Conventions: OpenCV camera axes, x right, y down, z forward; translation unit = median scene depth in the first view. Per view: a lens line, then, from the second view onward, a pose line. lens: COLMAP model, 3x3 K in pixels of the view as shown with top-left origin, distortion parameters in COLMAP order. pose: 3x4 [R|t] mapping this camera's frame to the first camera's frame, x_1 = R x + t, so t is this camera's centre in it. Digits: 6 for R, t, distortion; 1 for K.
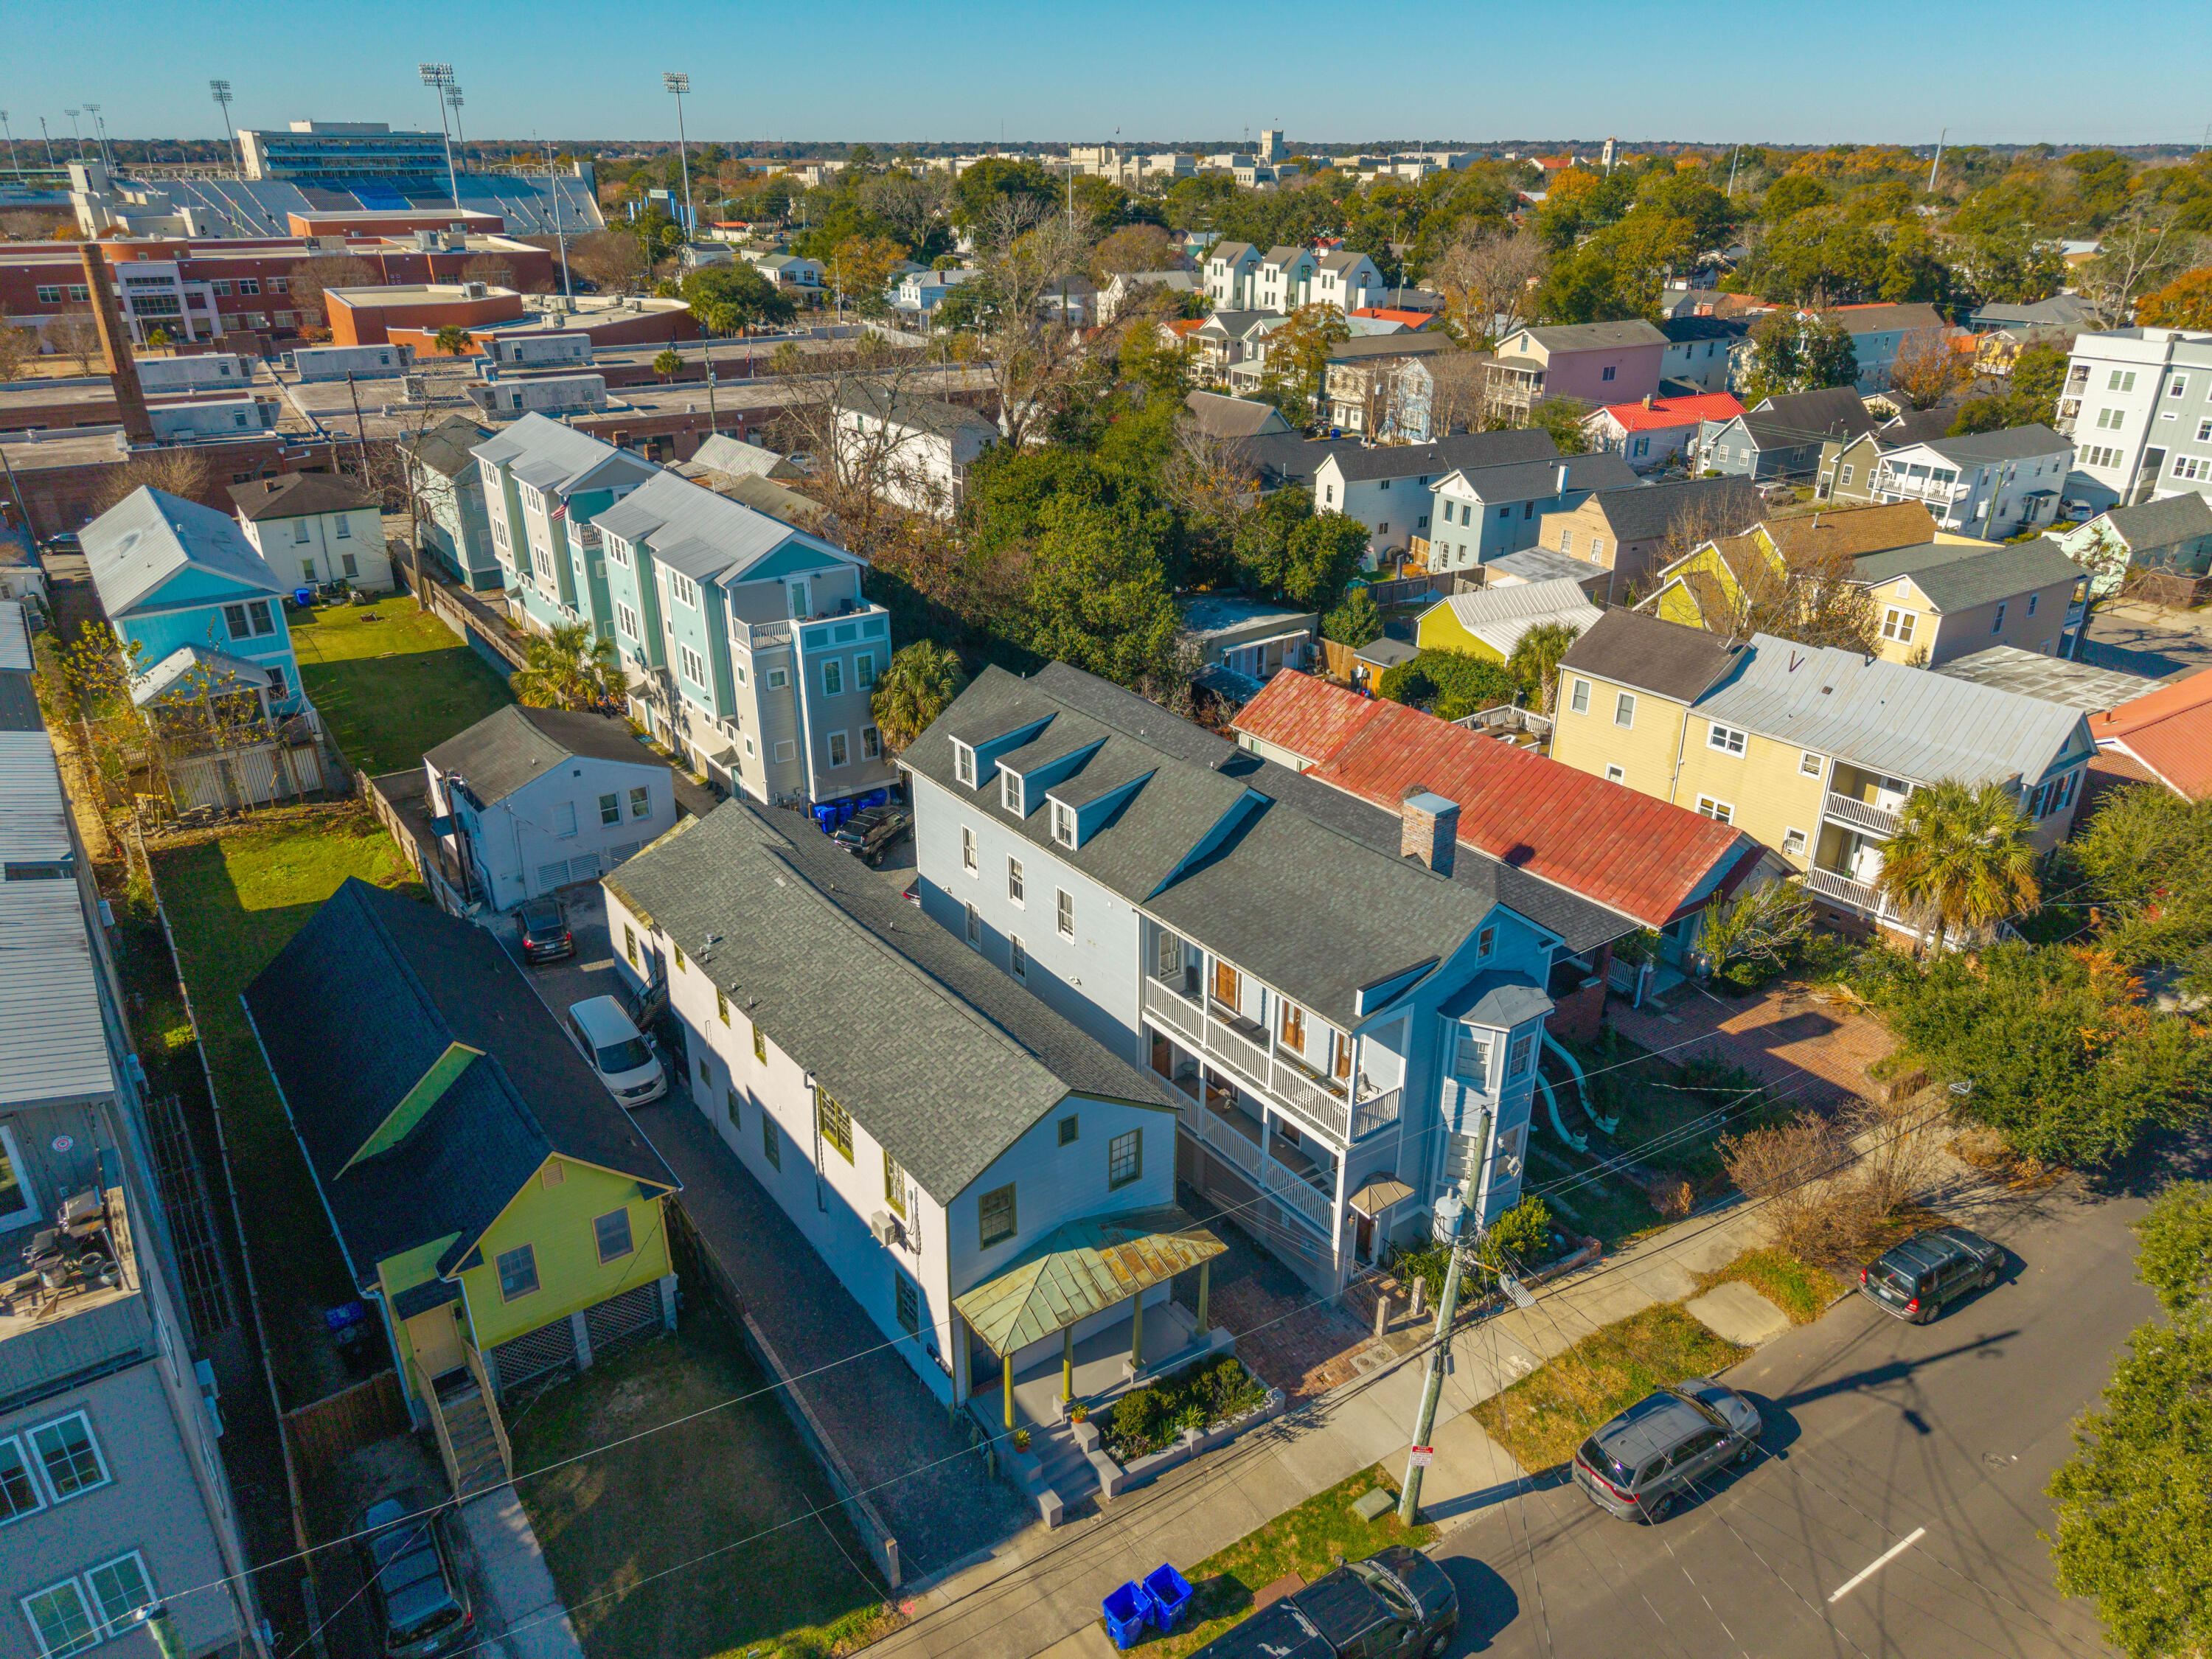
lens RADIAL K [[1492.4, 0, 1112.7], [0, 1492.4, 823.8], [0, 0, 1]] dist [0.026286, -0.027412]
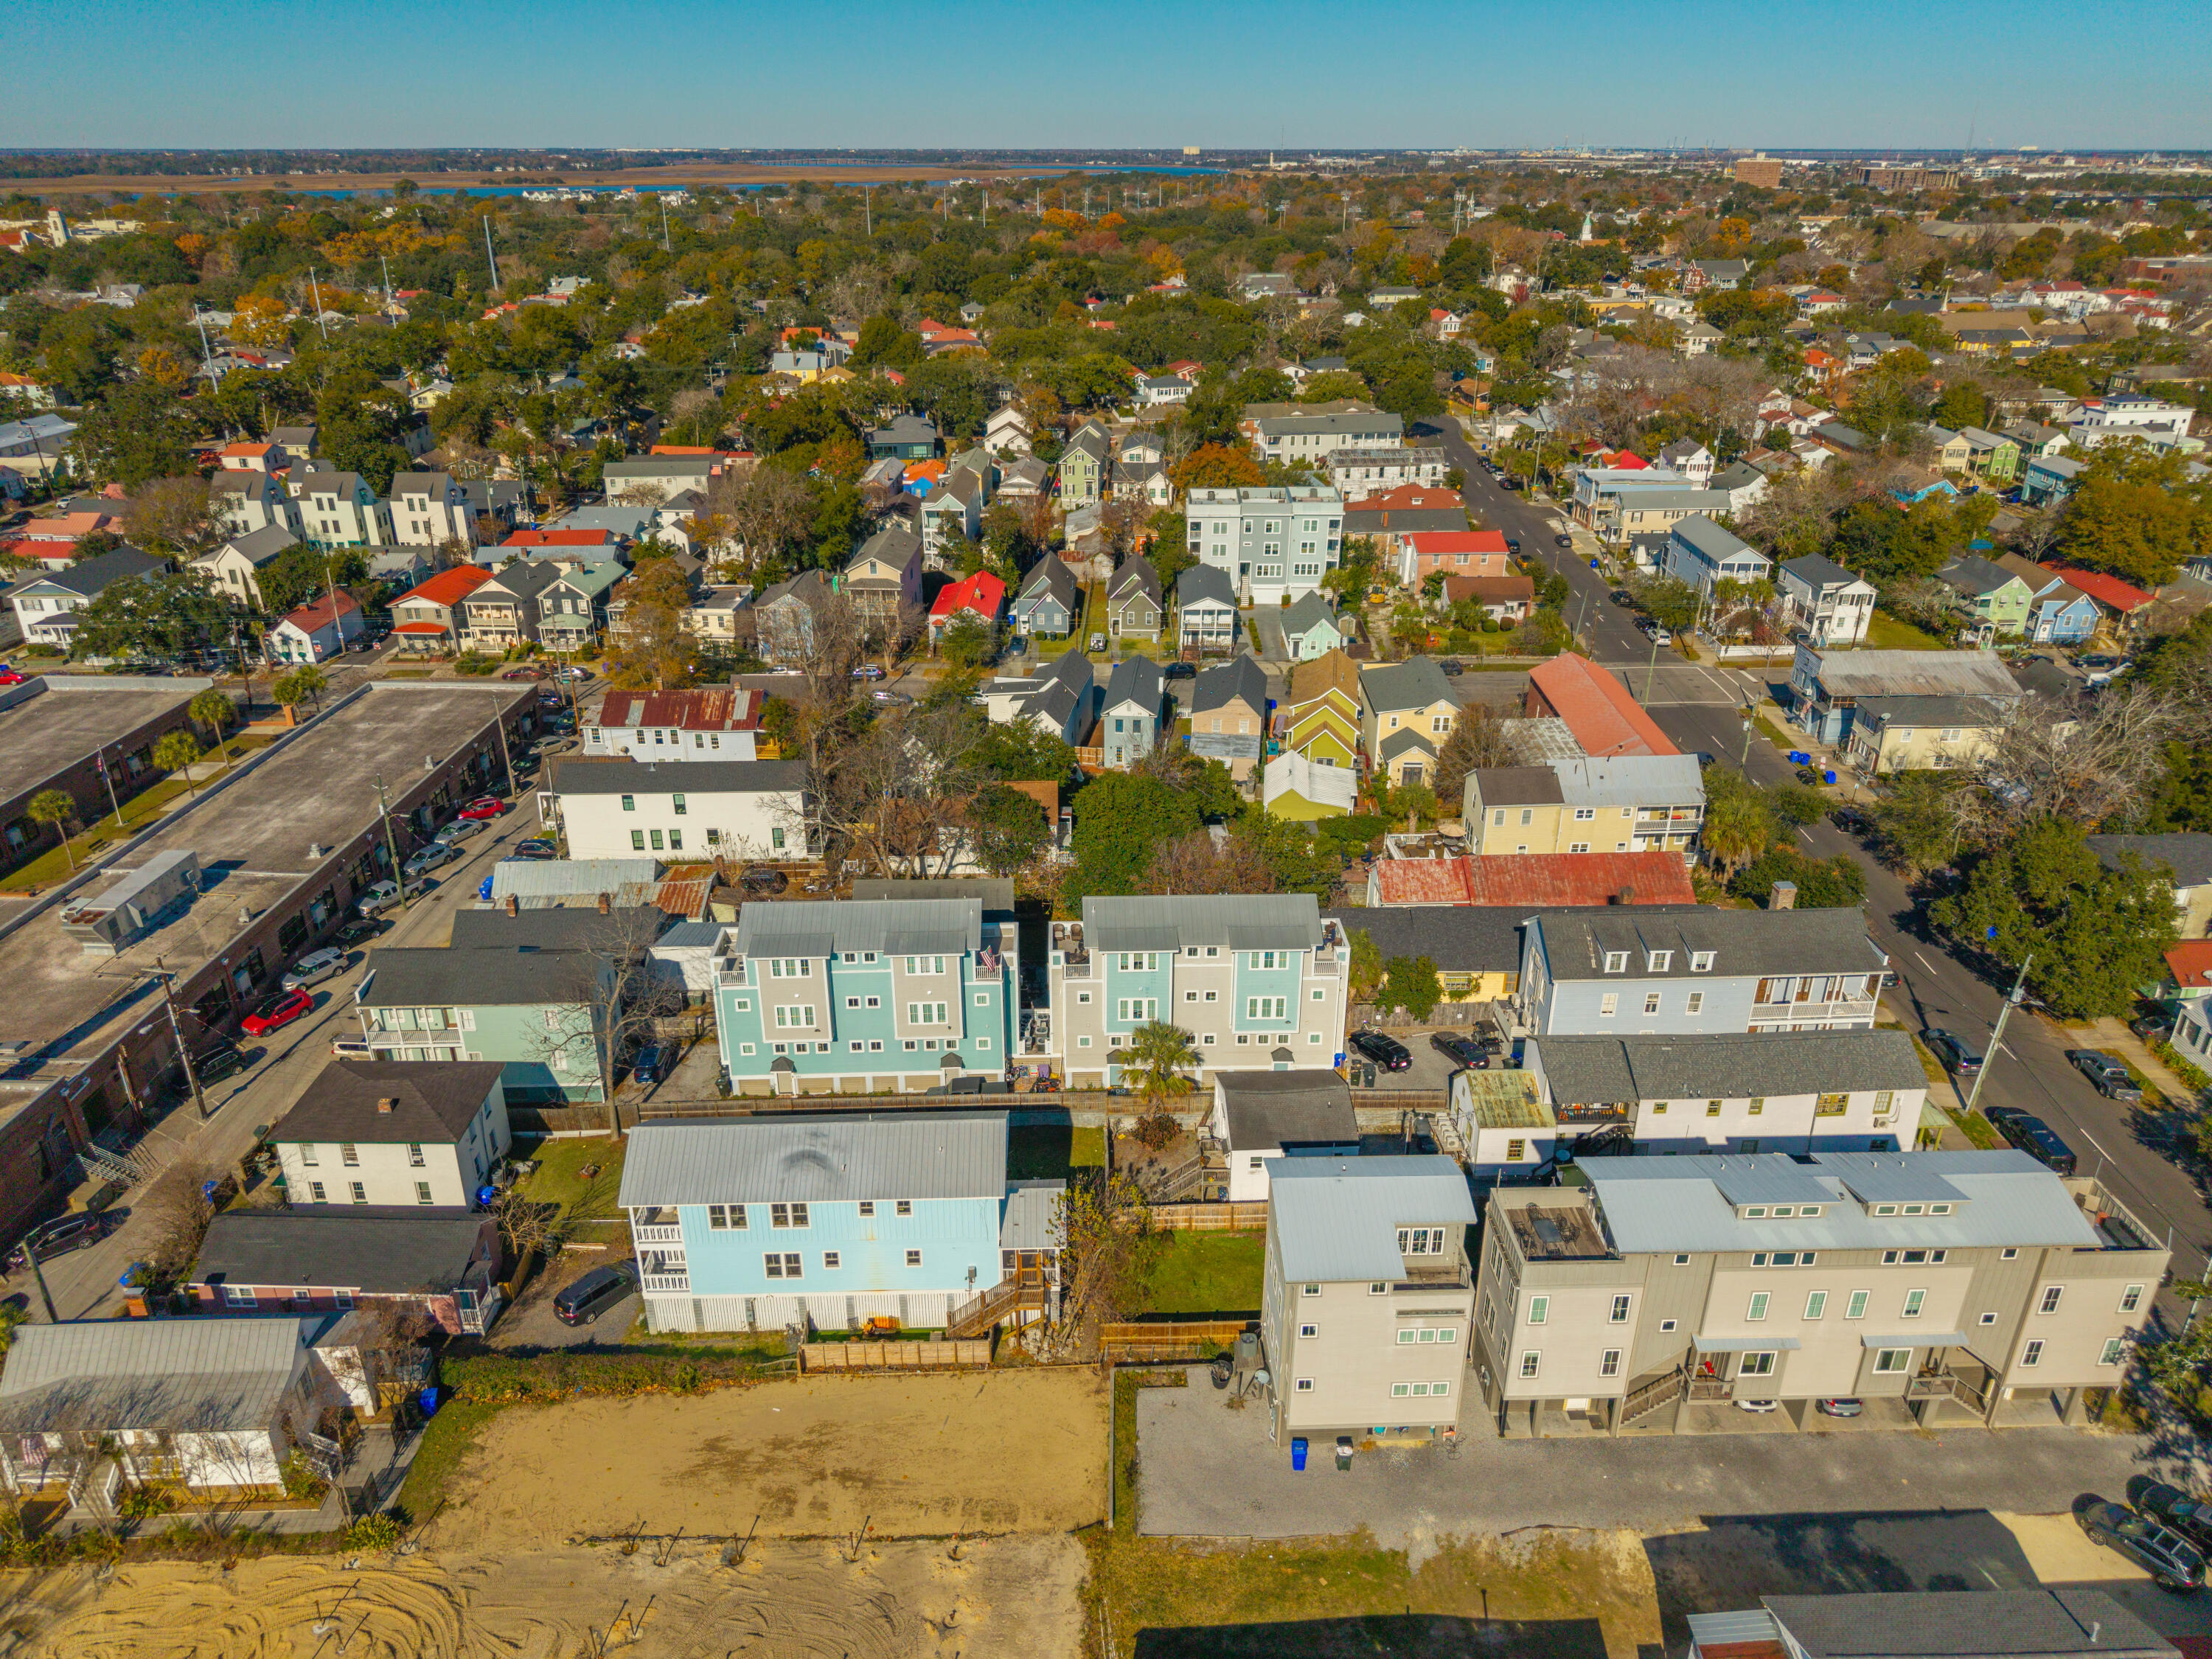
lens RADIAL K [[1492.4, 0, 1093.5], [0, 1492.4, 816.5], [0, 0, 1]] dist [0.026286, -0.027412]
pose [[0.549374, -0.346912, 0.760158, -0.797305], [0.344622, 0.922833, 0.172090, -0.332854], [-0.761199, 0.167425, 0.626534, 0.106991]]
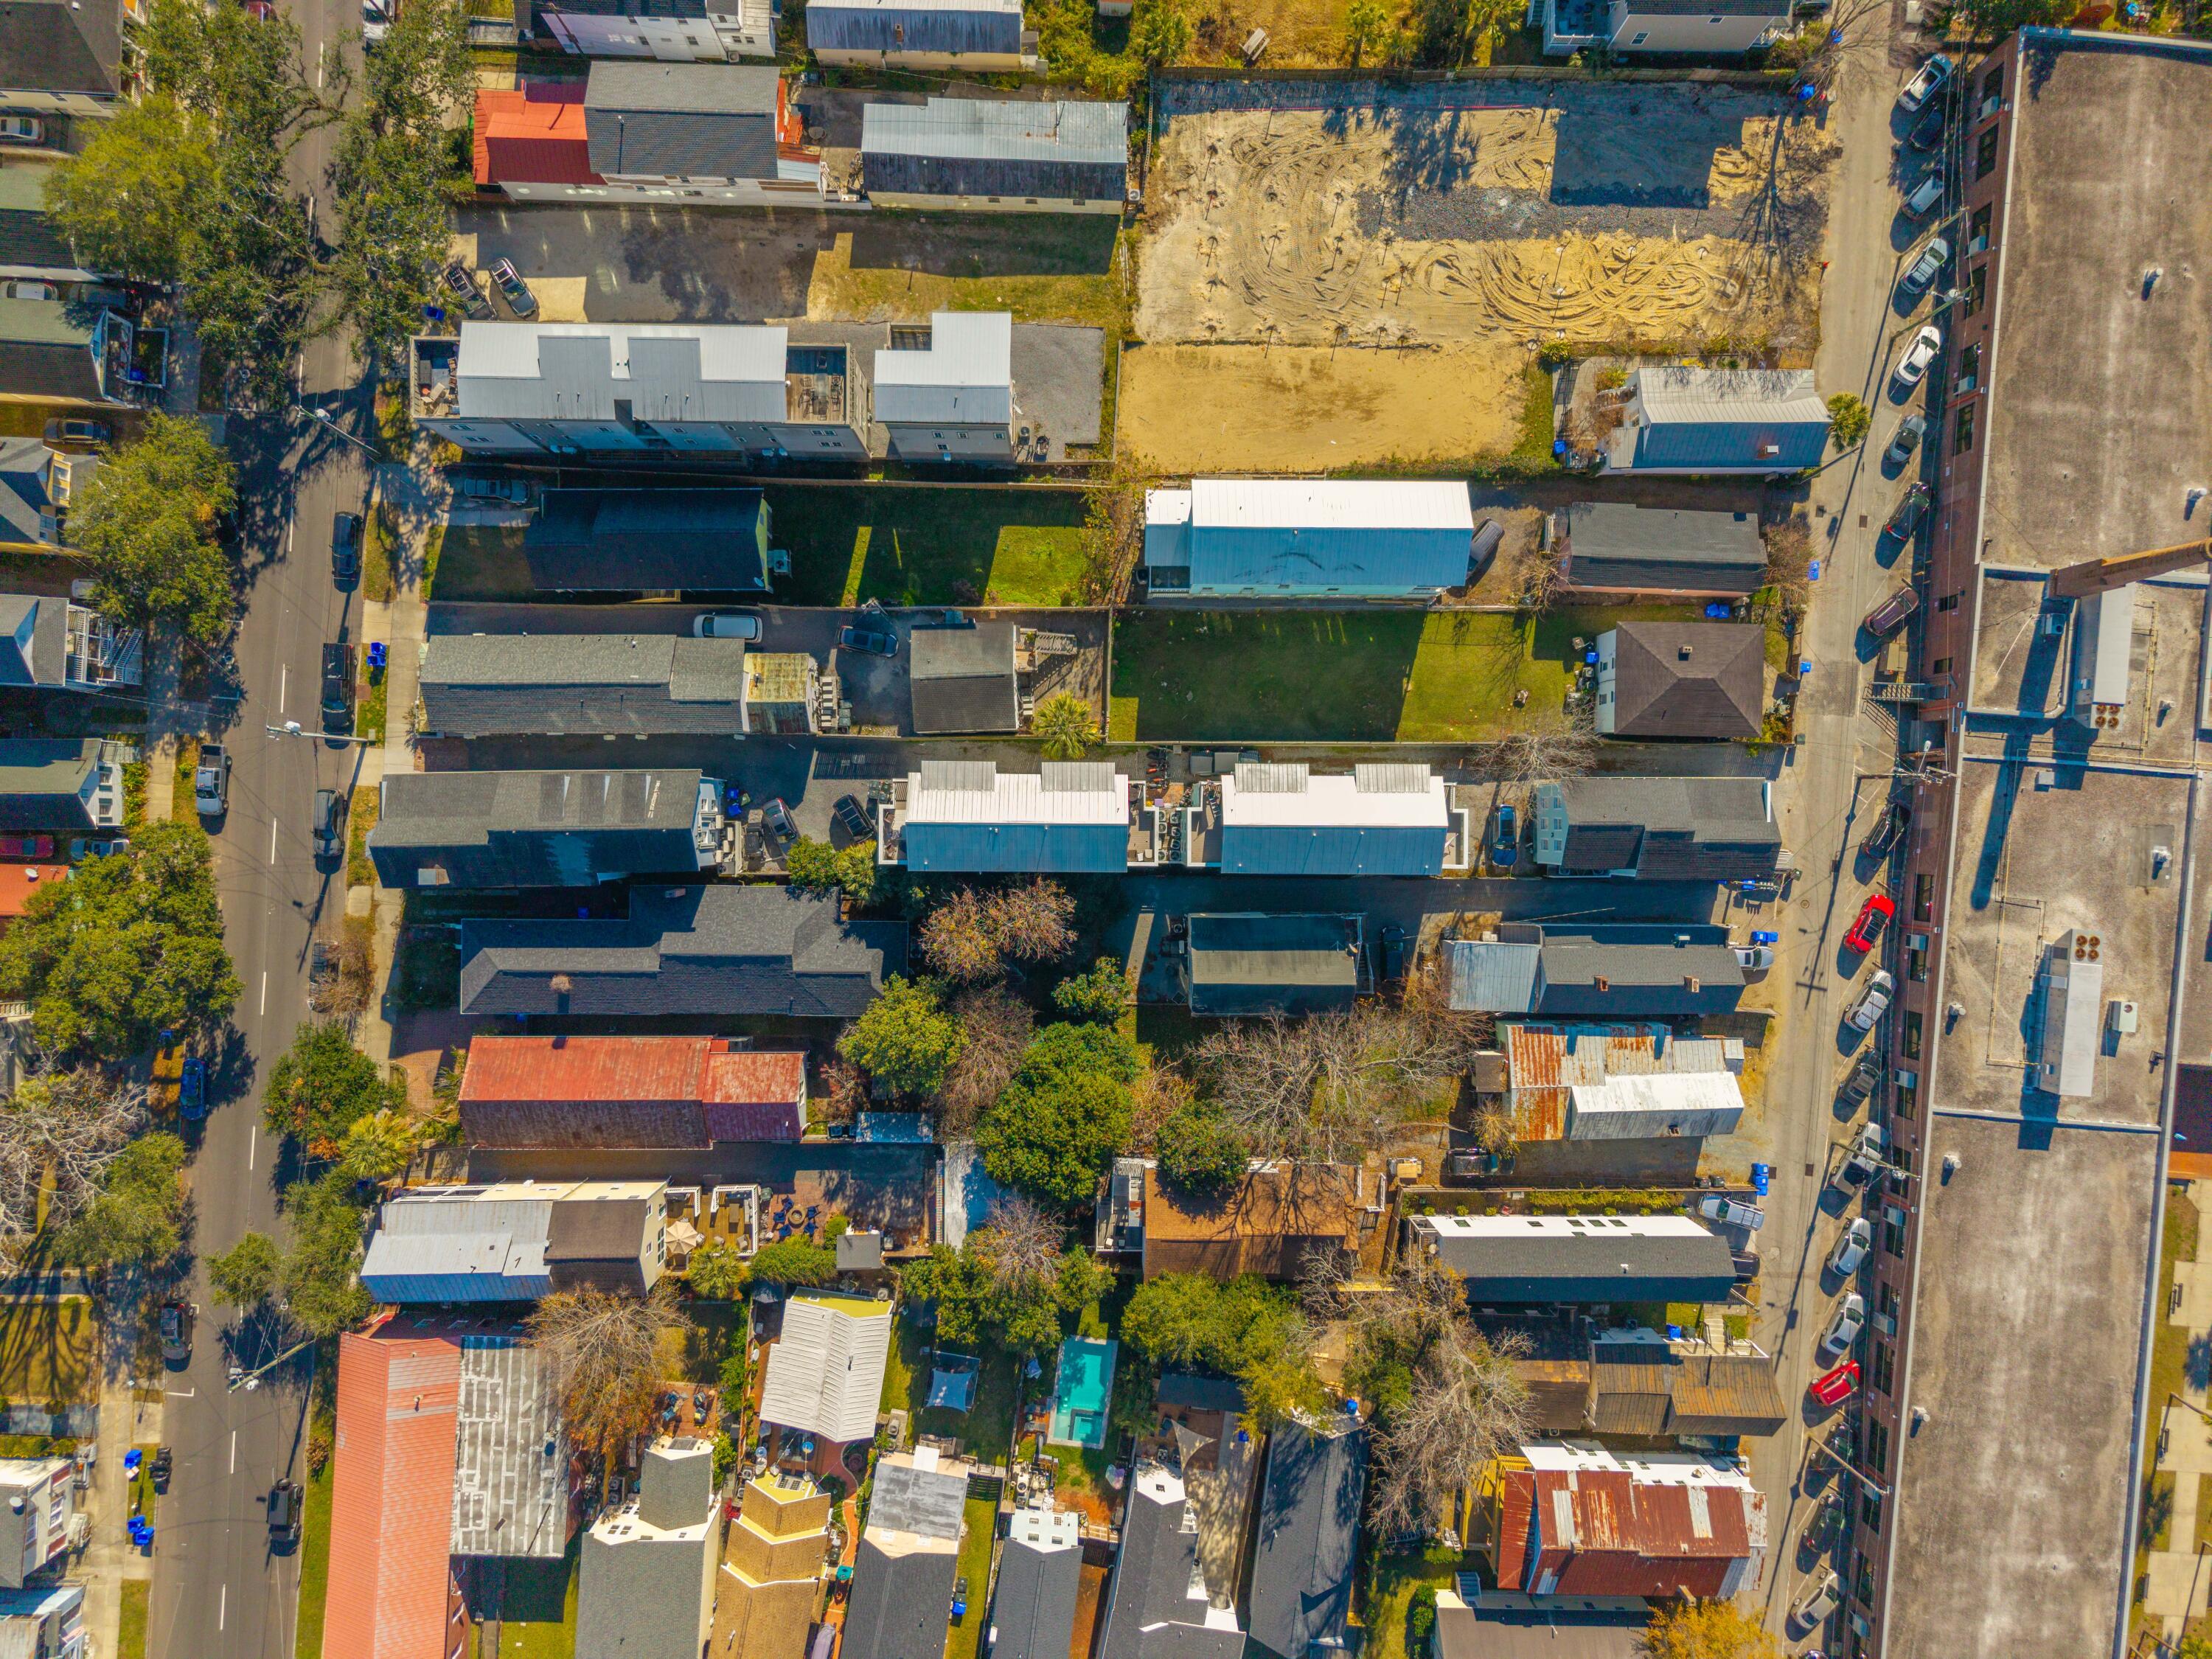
lens RADIAL K [[1492.4, 0, 1113.4], [0, 1492.4, 826.5], [0, 0, 1]] dist [0.026286, -0.027412]
pose [[-0.576766, 0.816890, -0.005592, -0.188844], [-0.351216, -0.241785, 0.904537, -0.923401], [0.737556, 0.523670, 0.426359, 0.258145]]
